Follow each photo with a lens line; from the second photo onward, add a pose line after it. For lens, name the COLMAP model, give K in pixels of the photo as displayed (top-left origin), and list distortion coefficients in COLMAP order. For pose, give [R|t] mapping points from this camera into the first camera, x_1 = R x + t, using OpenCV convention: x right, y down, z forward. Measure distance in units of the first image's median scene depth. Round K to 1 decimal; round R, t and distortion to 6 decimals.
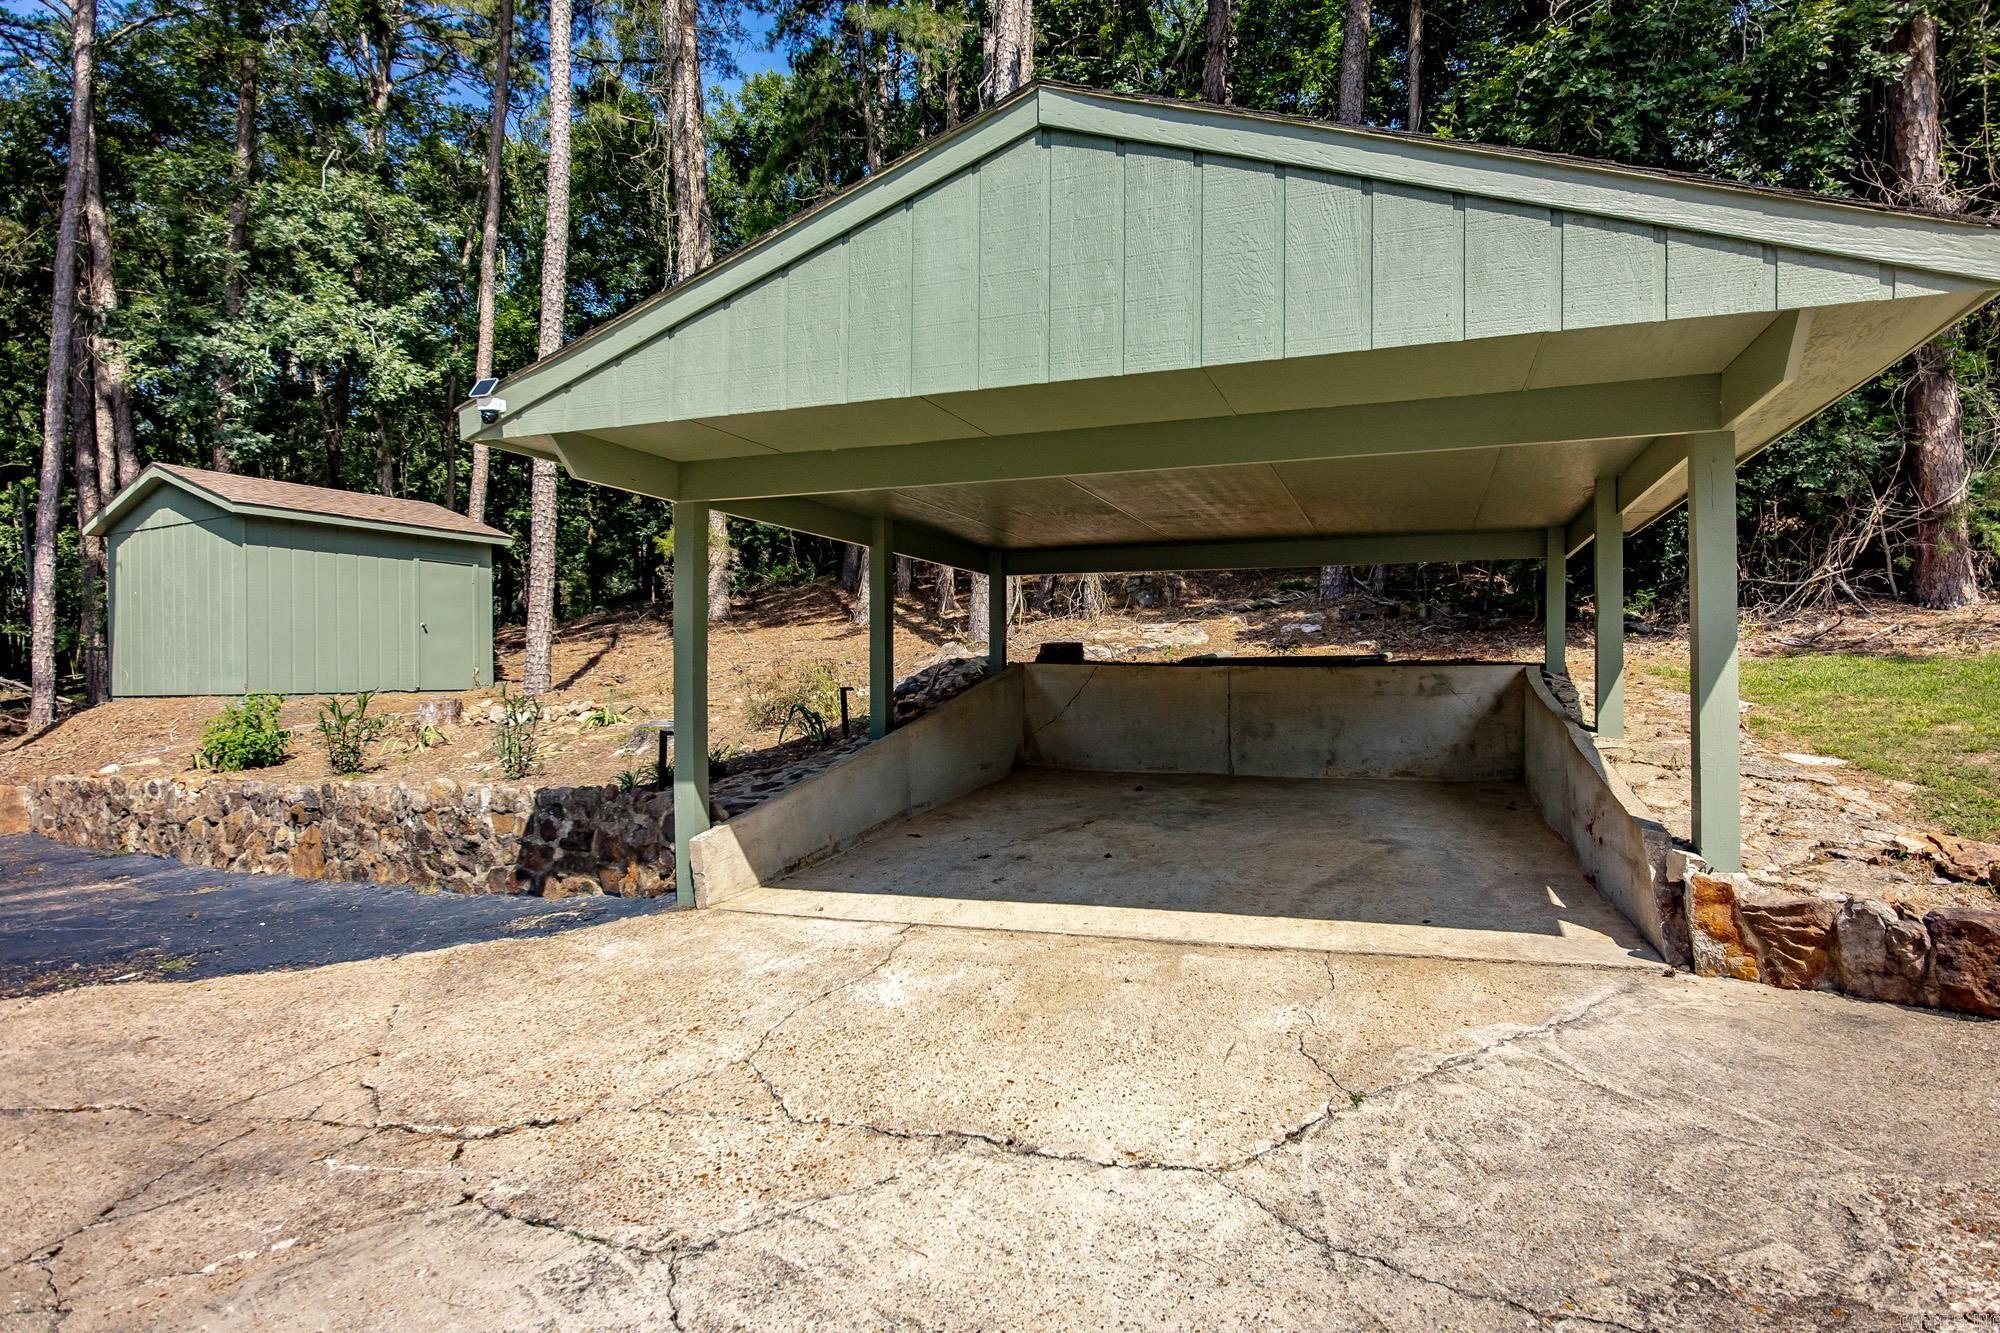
lens RADIAL K [[1083.4, 0, 1000.0], [0, 1083.4, 666.5], [0, 0, 1]] dist [-0.000247, -0.000630]
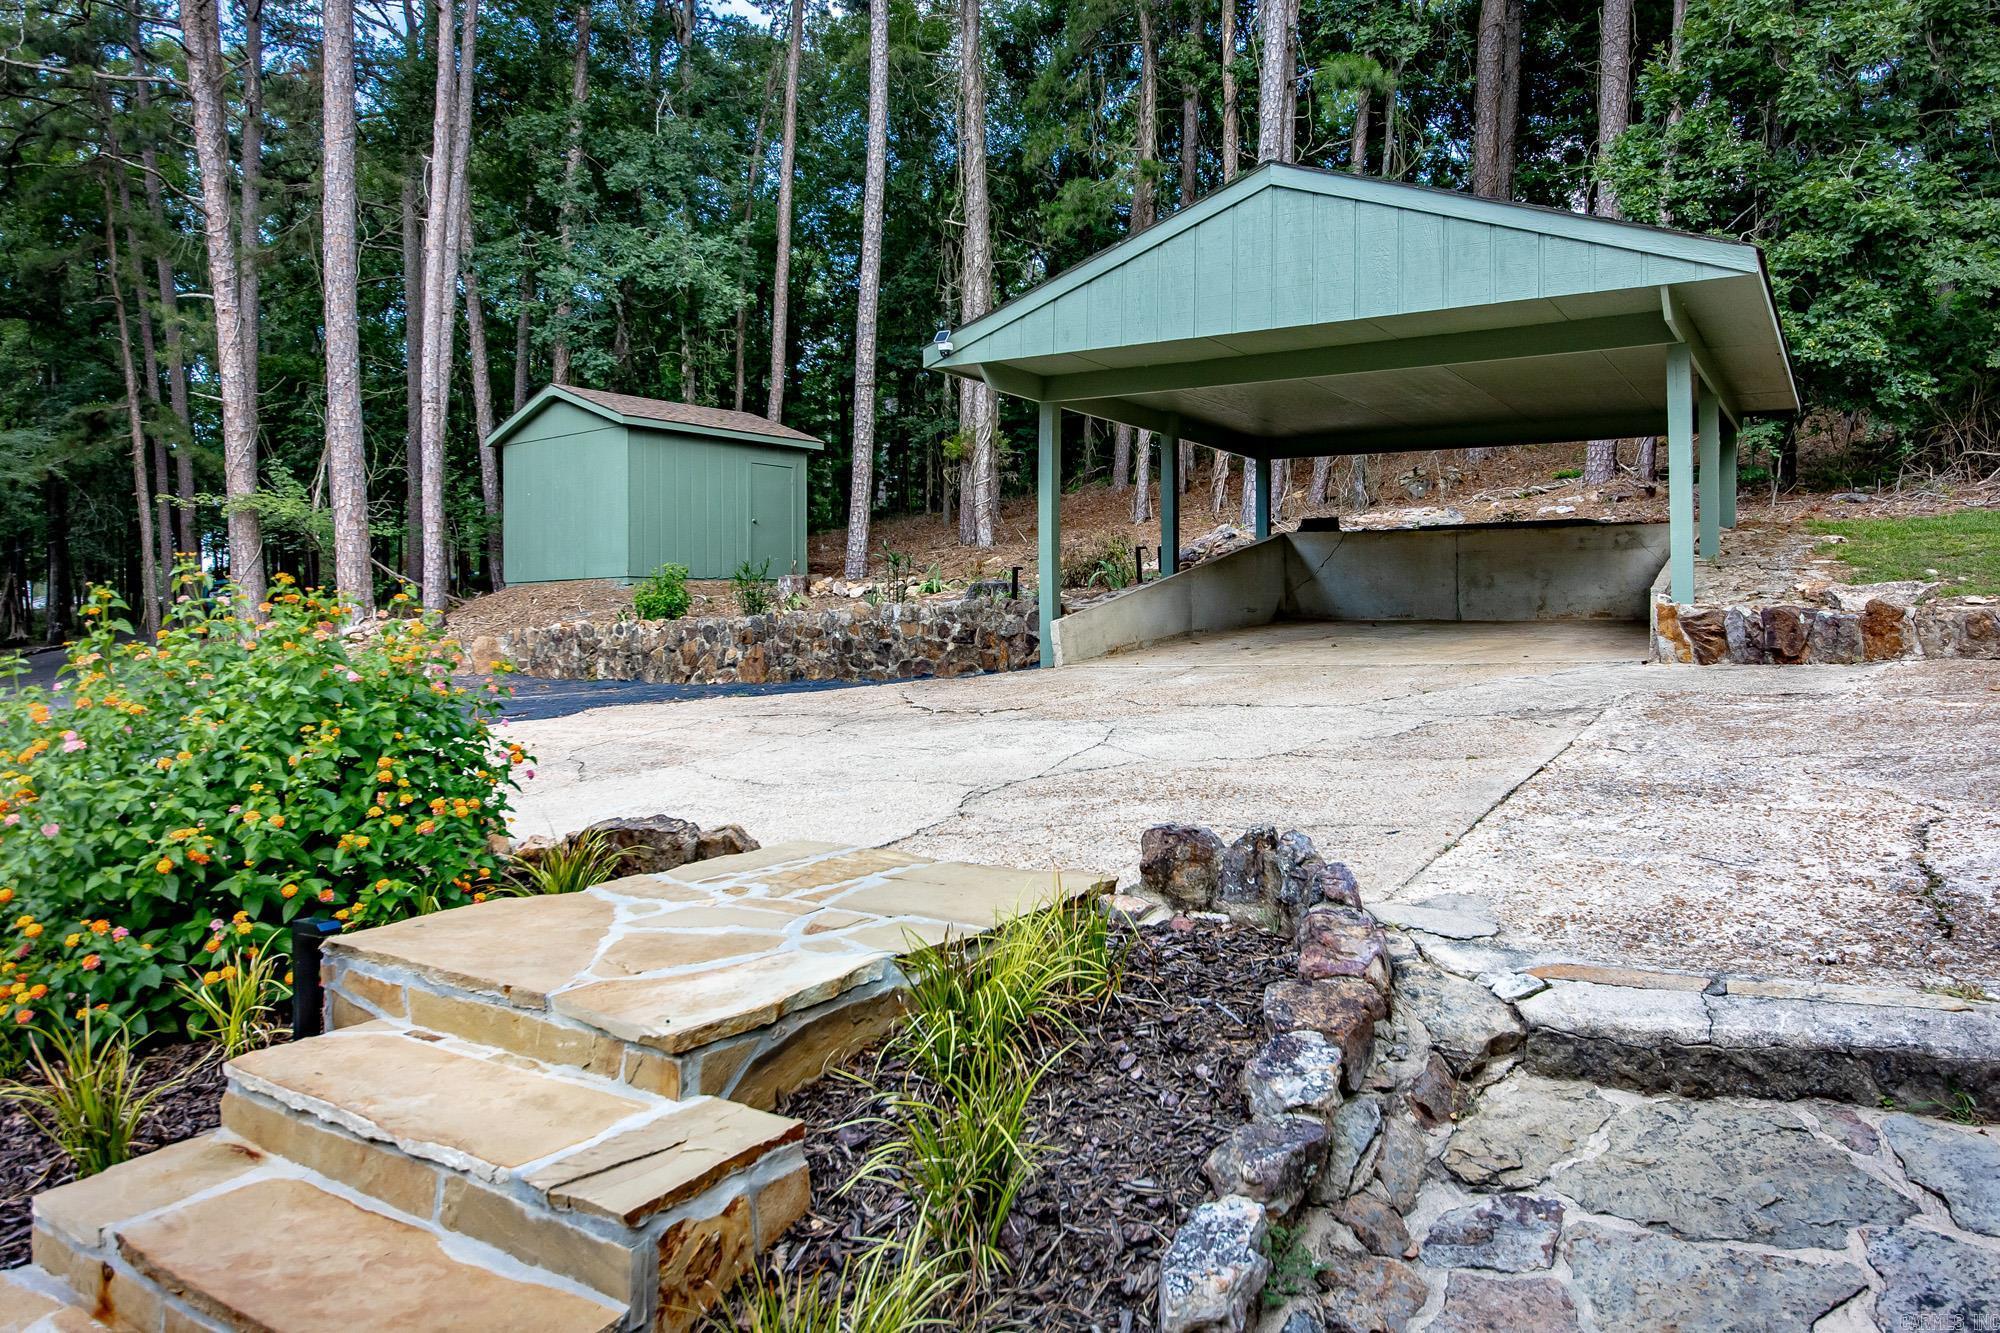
lens RADIAL K [[1366.3, 0, 1000.0], [0, 1366.3, 666.5], [0, 0, 1]] dist [0.001246, -0.000016]
pose [[0.978154, 0.015061, -0.207335, 0.030896], [-0.007050, 0.999202, 0.039323, 0.095937], [0.207762, -0.037002, 0.977479, -0.600832]]
